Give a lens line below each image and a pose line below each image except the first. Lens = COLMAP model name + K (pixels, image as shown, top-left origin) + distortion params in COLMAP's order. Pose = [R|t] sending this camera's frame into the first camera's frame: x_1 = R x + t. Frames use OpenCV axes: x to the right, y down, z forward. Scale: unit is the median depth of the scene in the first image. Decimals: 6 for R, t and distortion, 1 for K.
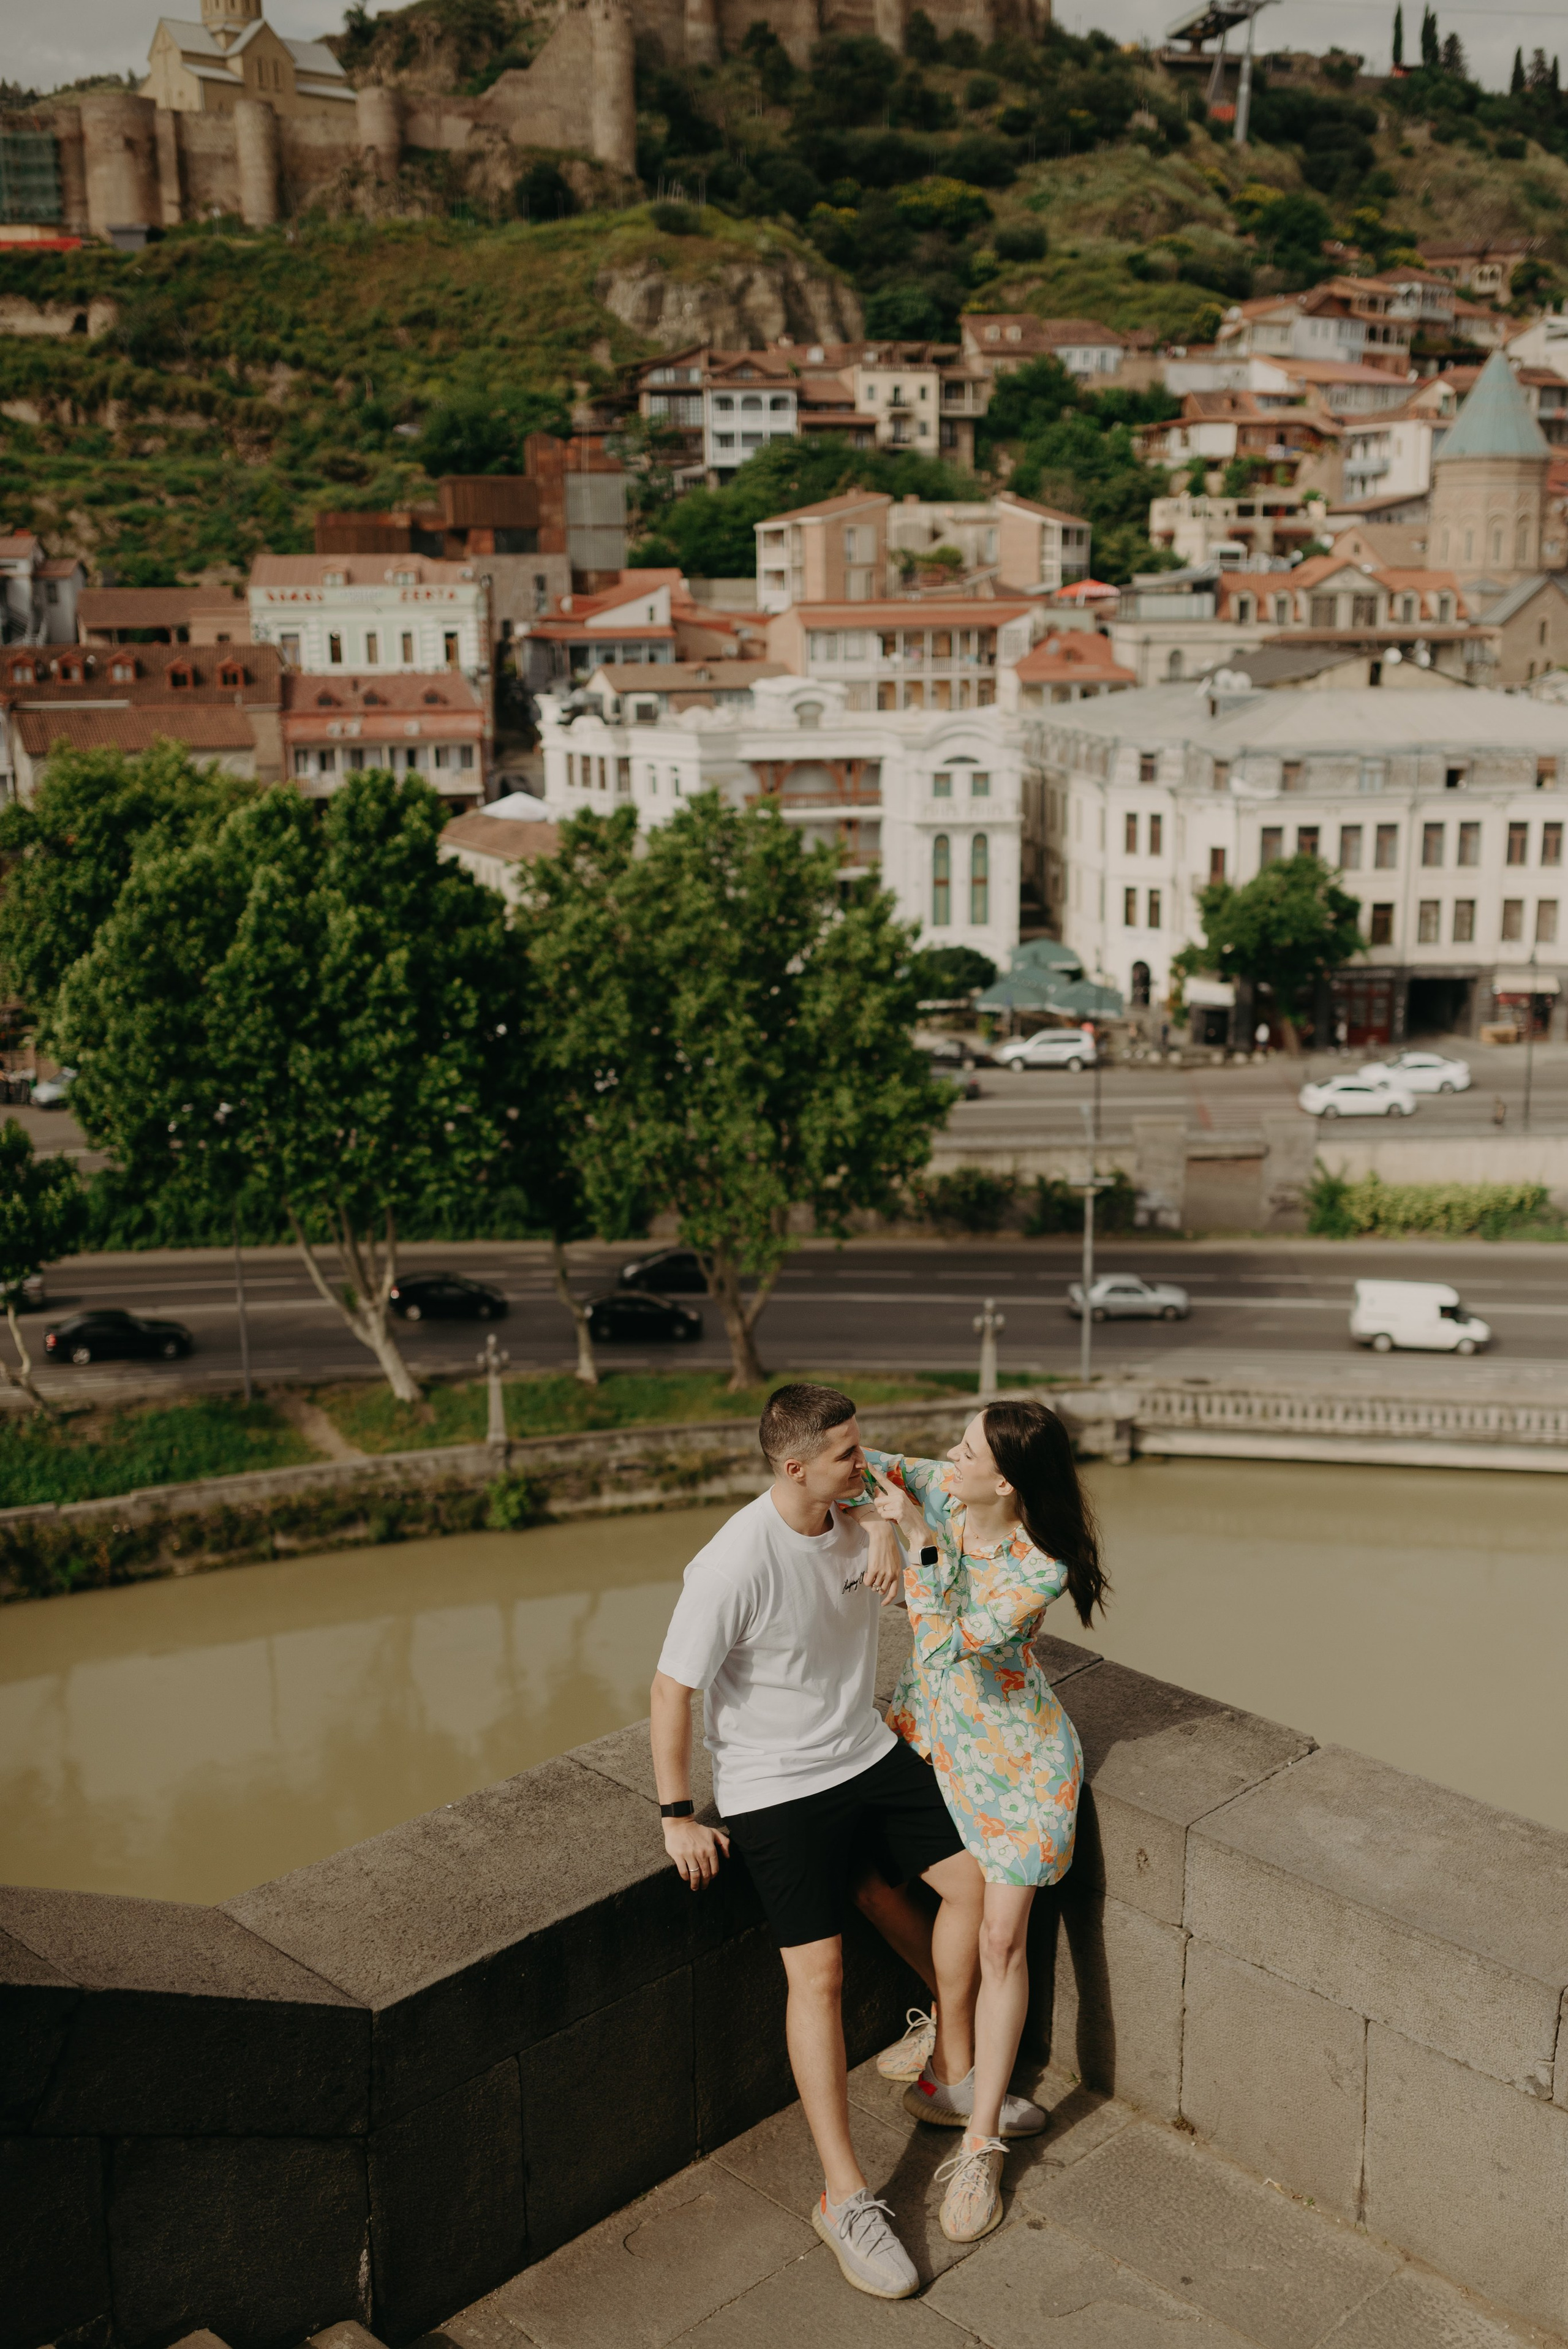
lens RADIAL K [[2427.1, 0, 827.5], [0, 2427.1, 1285.6], [0, 0, 1]] dist [-0.005809, 0.021441]
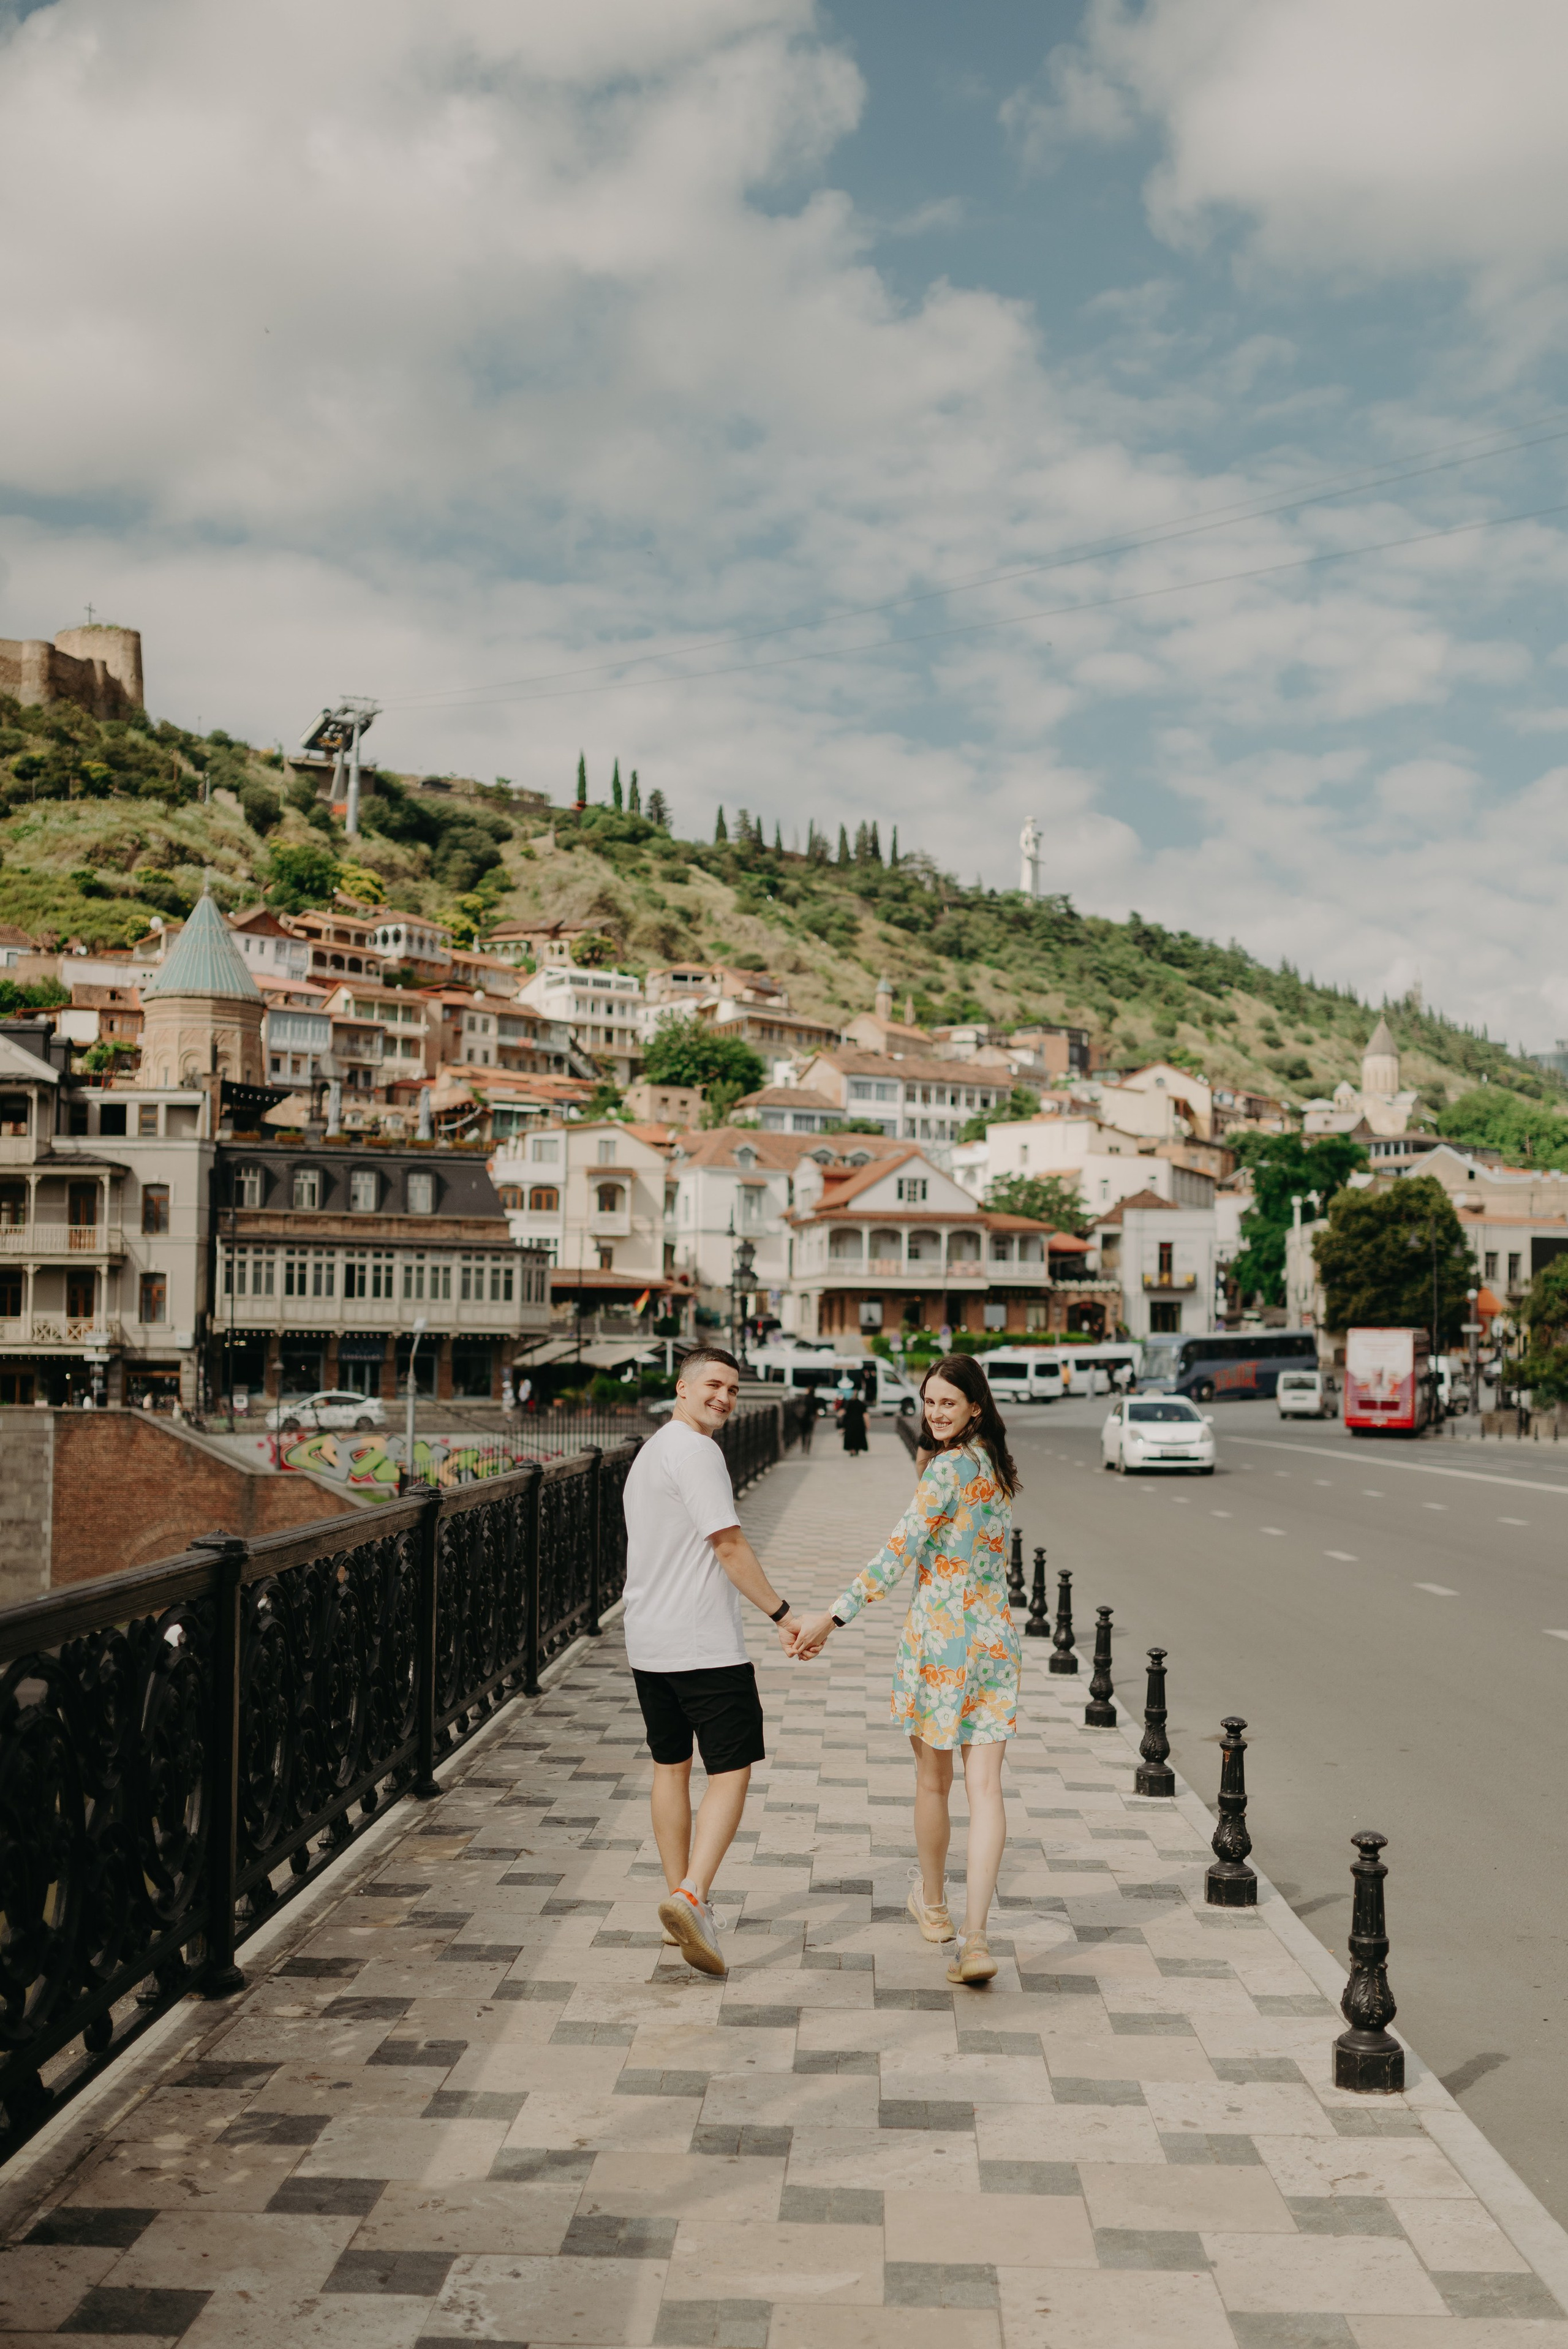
lens RADIAL K [[2427.1, 0, 827.5], [0, 2427.1, 1285.6], [0, 0, 1]] dist [-0.005809, 0.021441]
pose [[0.987369, 0.026661, 0.156177, 0.376156], [0.023898, 0.949402, -0.313154, 0.068754], [-0.156624, 0.312931, 0.936773, 0.110430]]
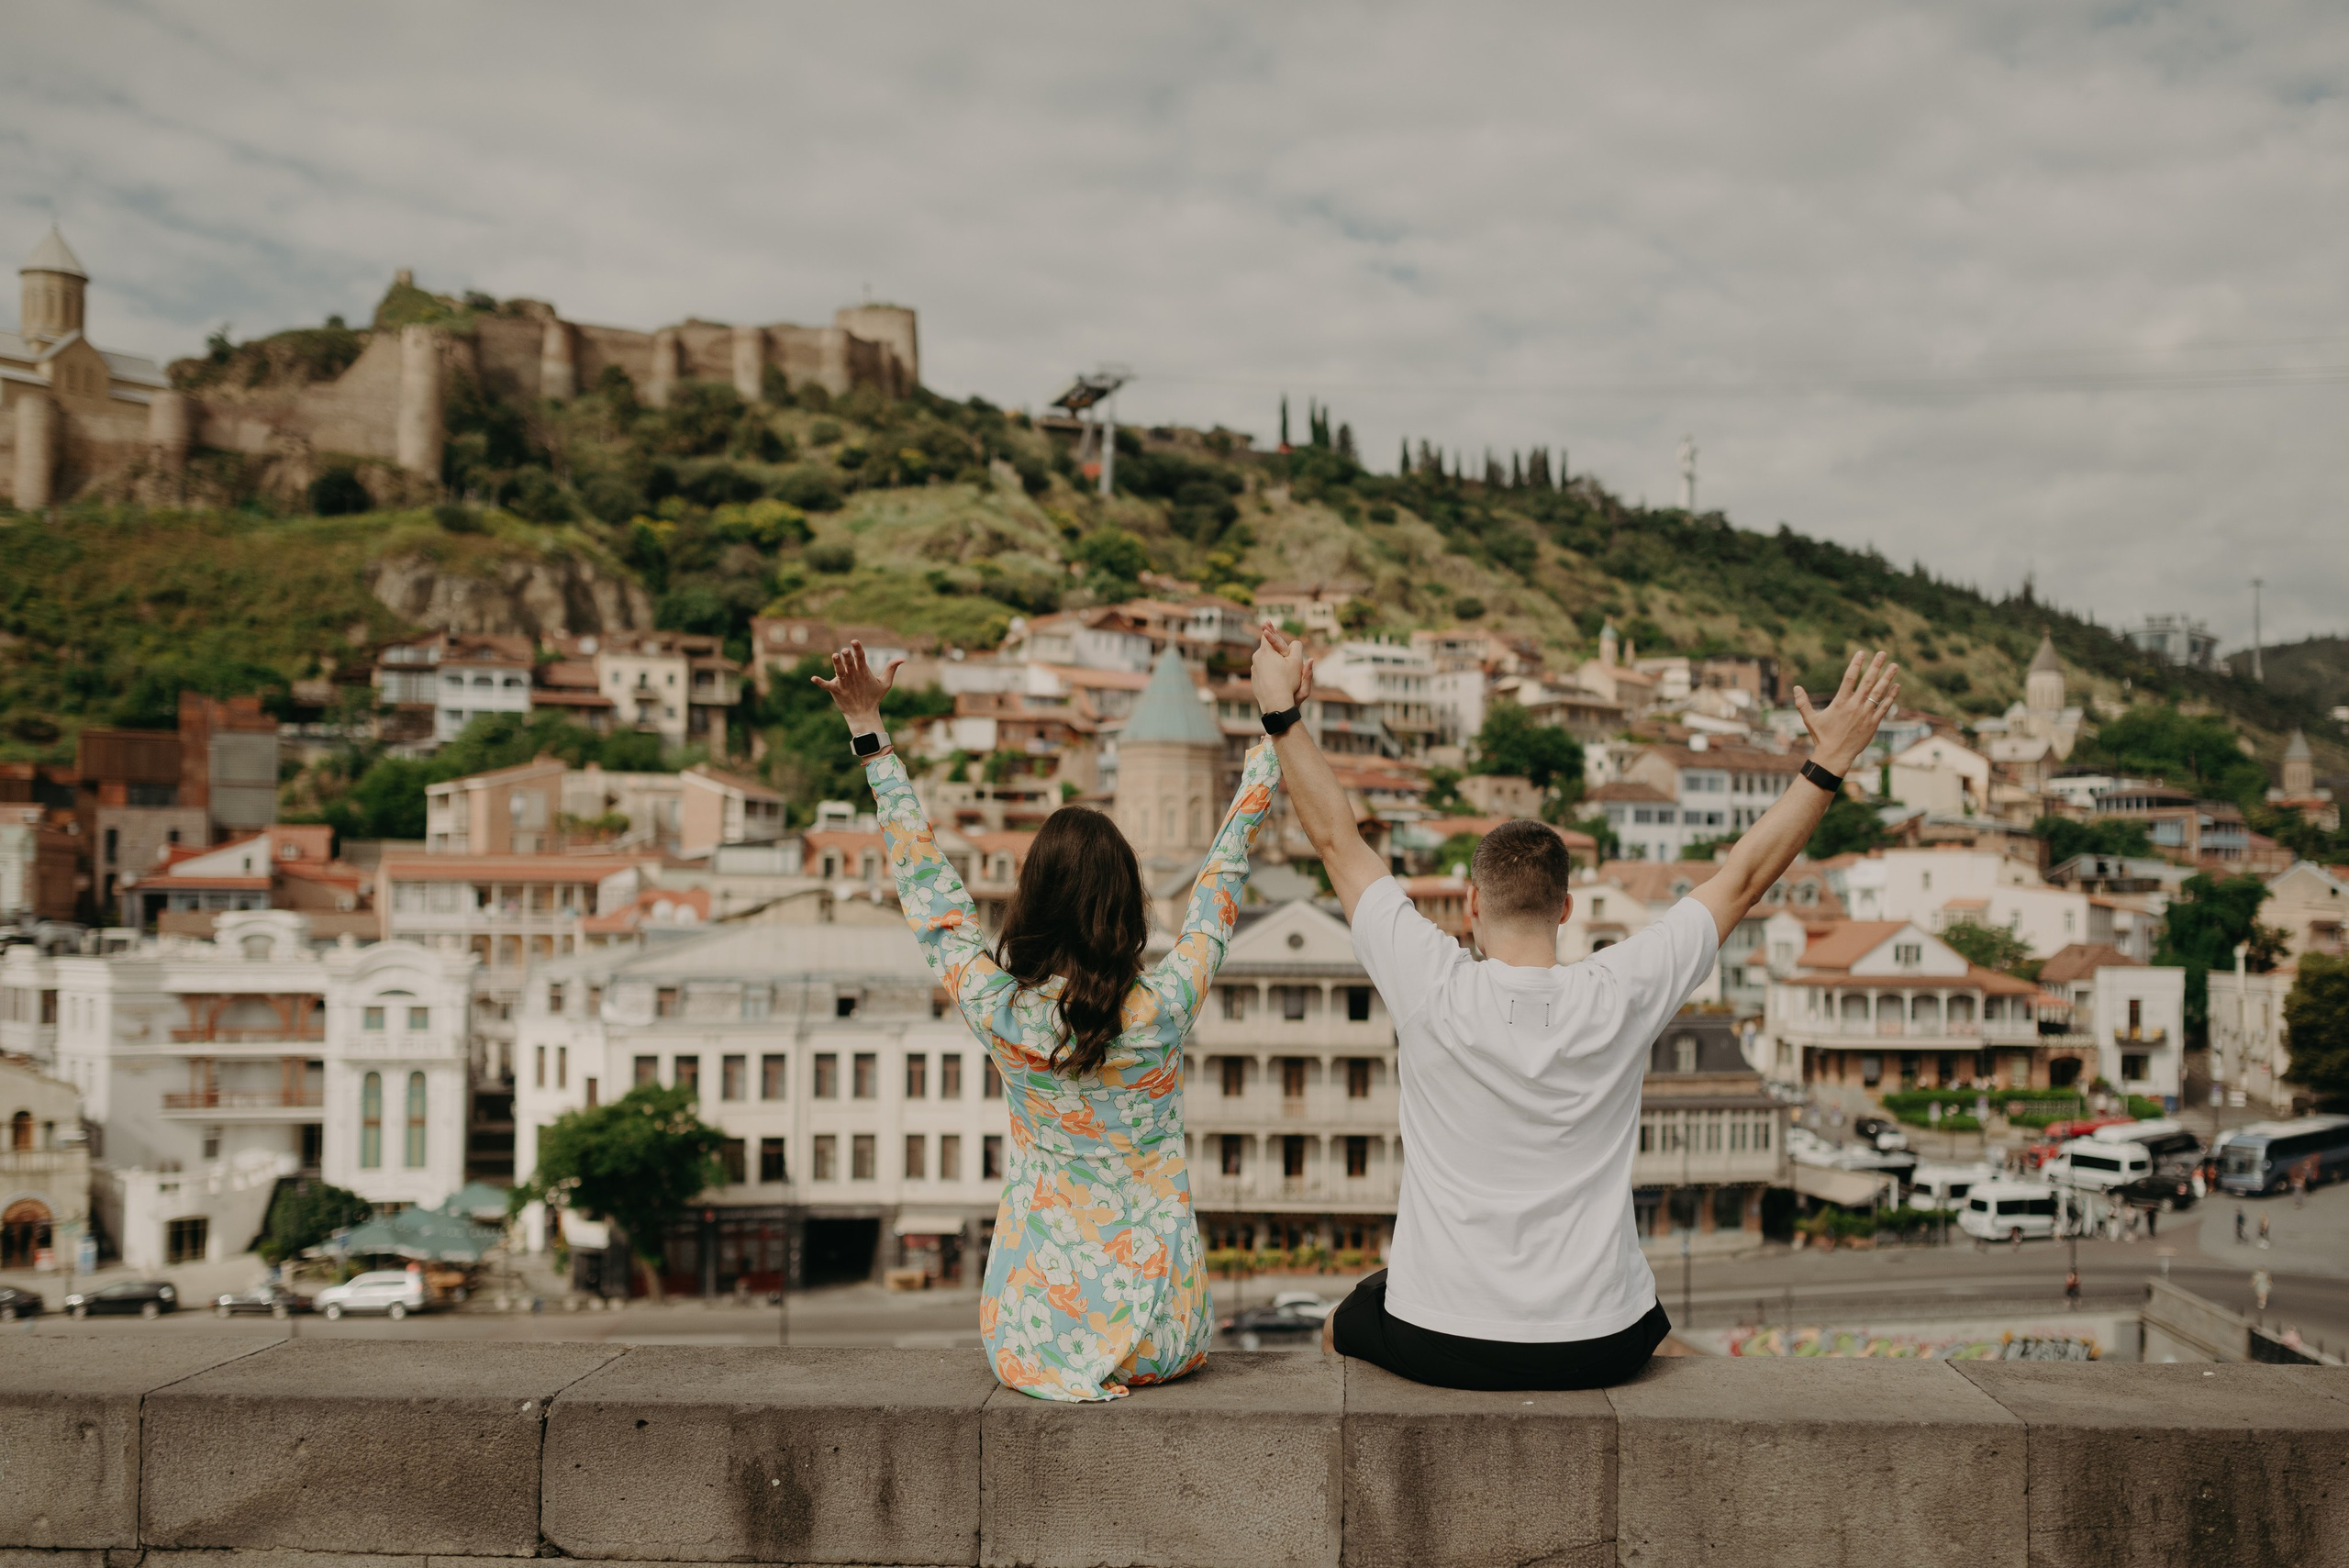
lens RADIAL K [[2425.0, 0, 1260.4], [0, 2425.0, 850.6], [0, 0, 1]] dist [-0.004085, 0.013202]
pose [[0.991875, 0.021696, 0.125351, 0.187398], [0.017579, 0.952523, -0.303960, 0.015463], [-0.125994, 0.303693, 0.944402, 0.038317]]
